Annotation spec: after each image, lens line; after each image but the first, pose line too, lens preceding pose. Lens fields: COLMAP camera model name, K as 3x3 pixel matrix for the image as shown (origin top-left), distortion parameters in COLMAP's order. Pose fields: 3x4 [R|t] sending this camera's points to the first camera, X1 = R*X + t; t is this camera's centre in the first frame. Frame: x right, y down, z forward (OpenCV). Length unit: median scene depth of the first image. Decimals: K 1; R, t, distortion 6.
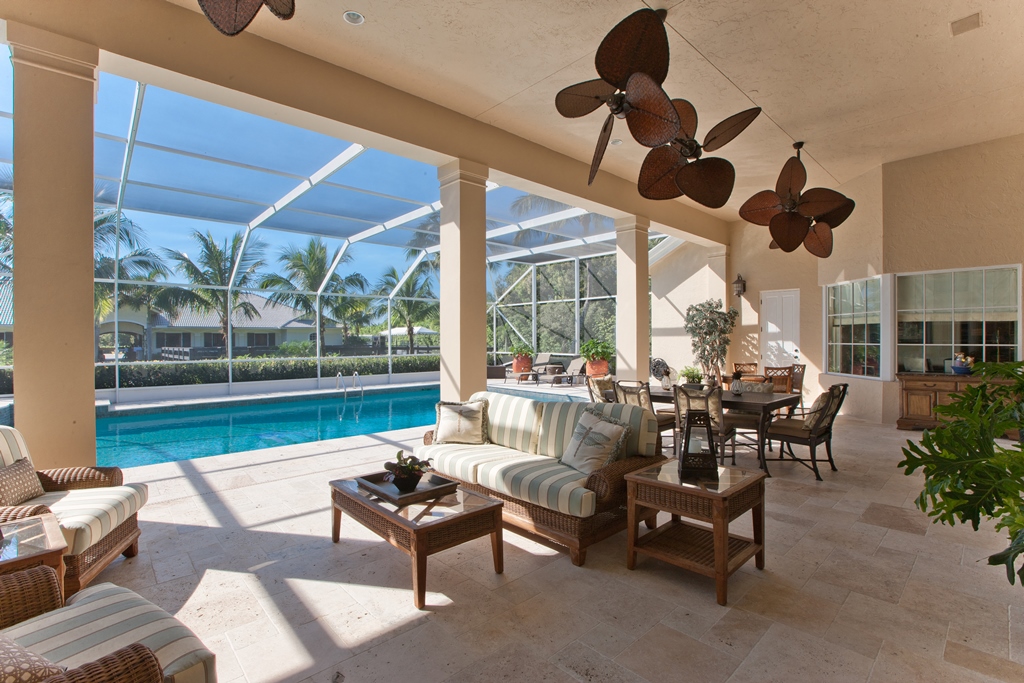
lens RADIAL K [[455.4, 0, 507.1], [0, 455.4, 339.4], [0, 0, 1]] dist [-0.030479, -0.000281]
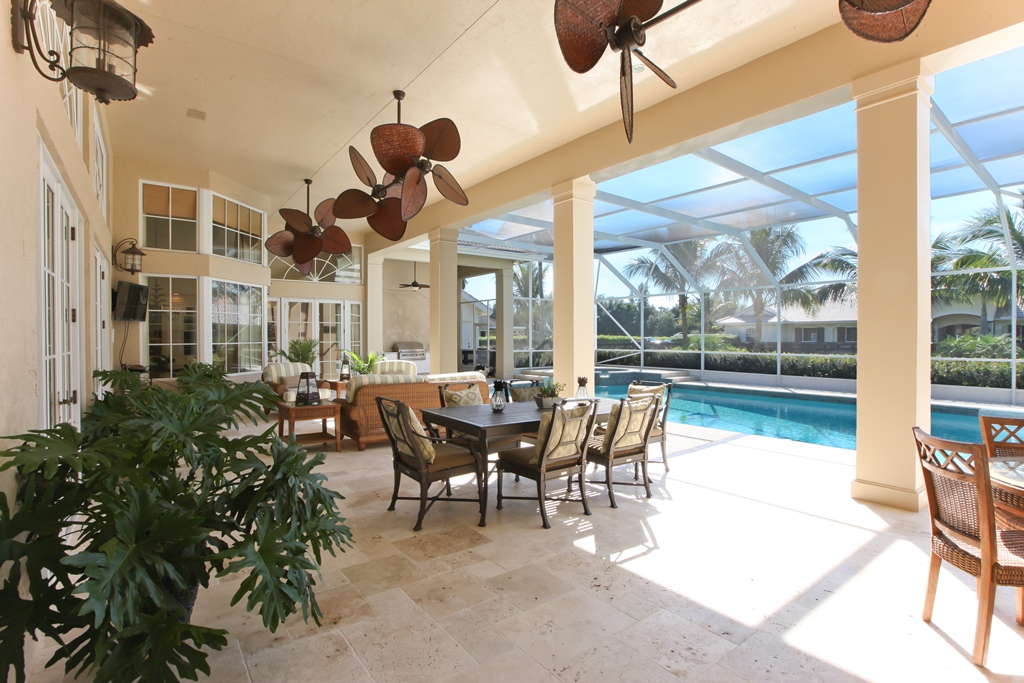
lens RADIAL K [[479.6, 0, 511.0], [0, 479.6, 339.5], [0, 0, 1]] dist [0.001725, 0.000215]
pose [[-0.066542, 0.010053, -0.997733, 0.555050], [0.003758, 0.999945, 0.009824, -0.001223], [0.997777, -0.003095, -0.066576, 0.451097]]
